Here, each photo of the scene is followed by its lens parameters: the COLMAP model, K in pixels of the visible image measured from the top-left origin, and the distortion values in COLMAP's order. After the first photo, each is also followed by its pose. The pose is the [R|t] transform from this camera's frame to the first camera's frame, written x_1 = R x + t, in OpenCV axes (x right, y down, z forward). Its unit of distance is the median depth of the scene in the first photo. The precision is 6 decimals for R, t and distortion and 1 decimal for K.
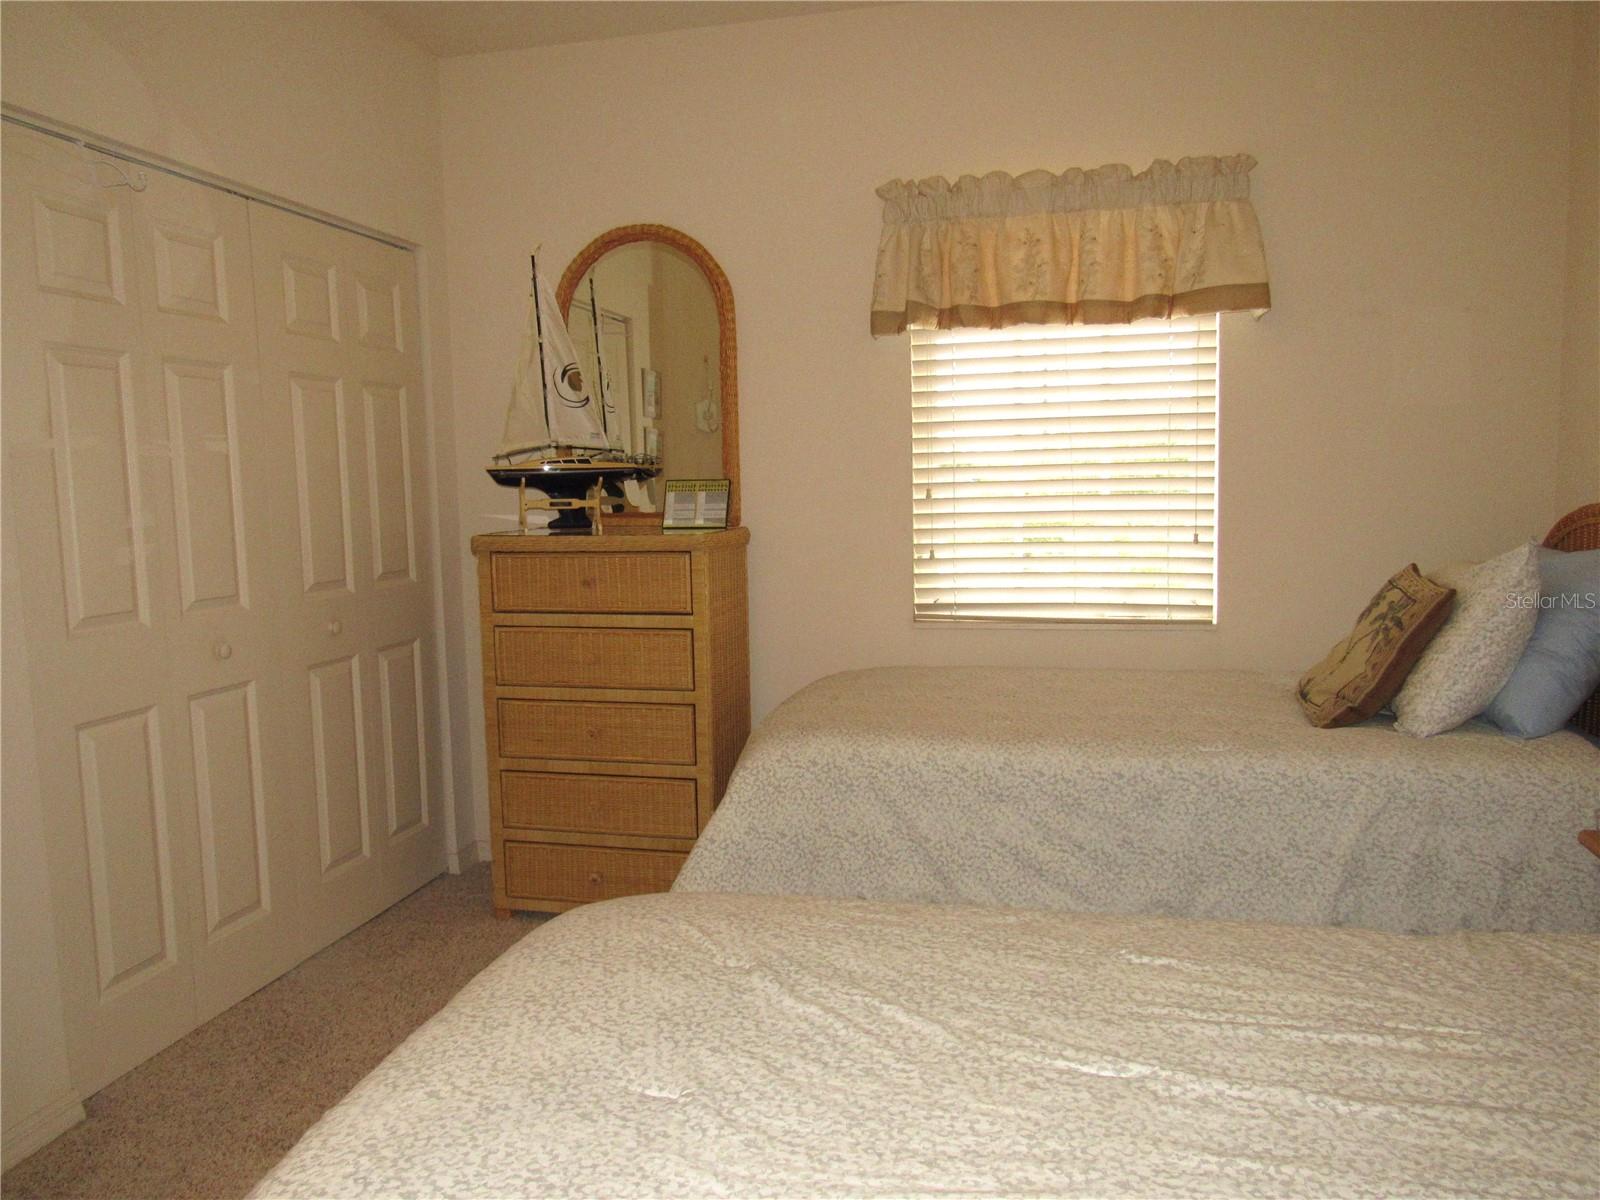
lens RADIAL K [[1131.4, 0, 806.6], [0, 1131.4, 603.3], [0, 0, 1]] dist [-0.028759, 0.001466]
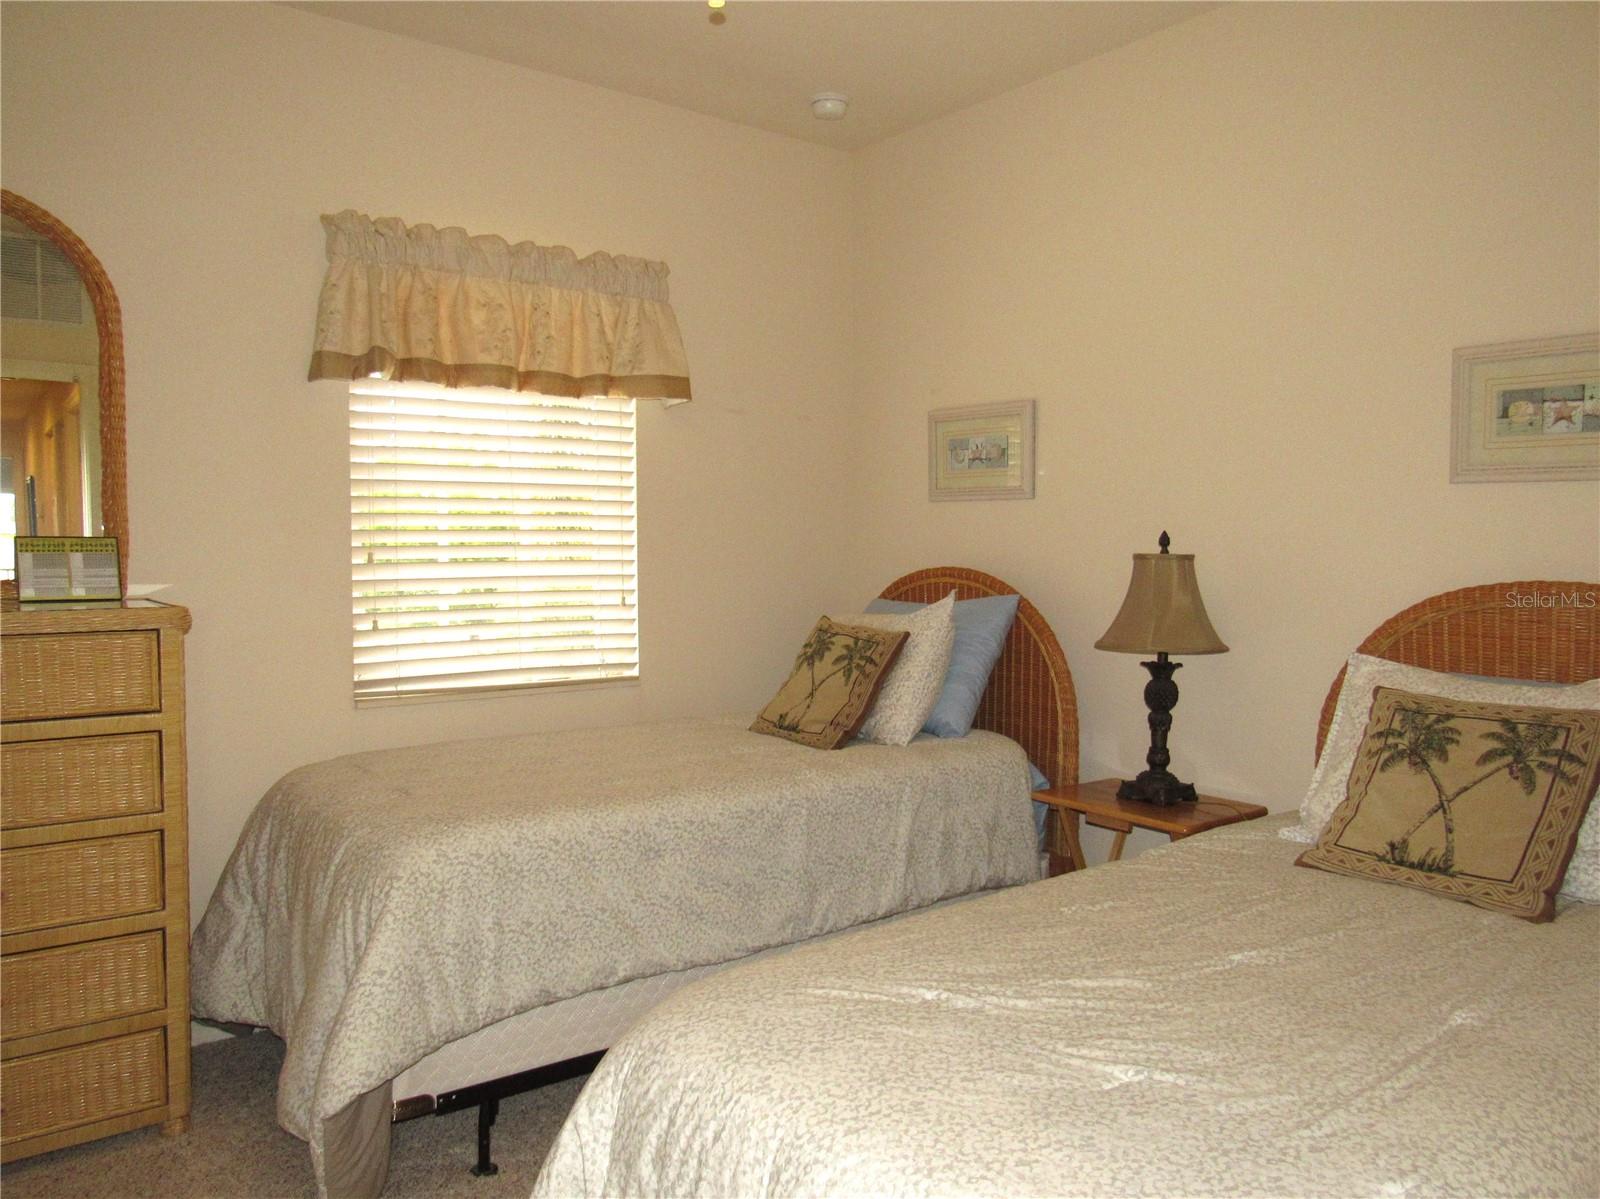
lens RADIAL K [[1162.5, 0, 800.0], [0, 1162.5, 599.5], [0, 0, 1]] dist [-0.030538, -0.004316]
pose [[0.637780, -0.017492, 0.770020, -0.417484], [0.068807, 0.997039, -0.034341, -0.009120], [-0.767139, 0.074885, 0.637095, 0.162969]]
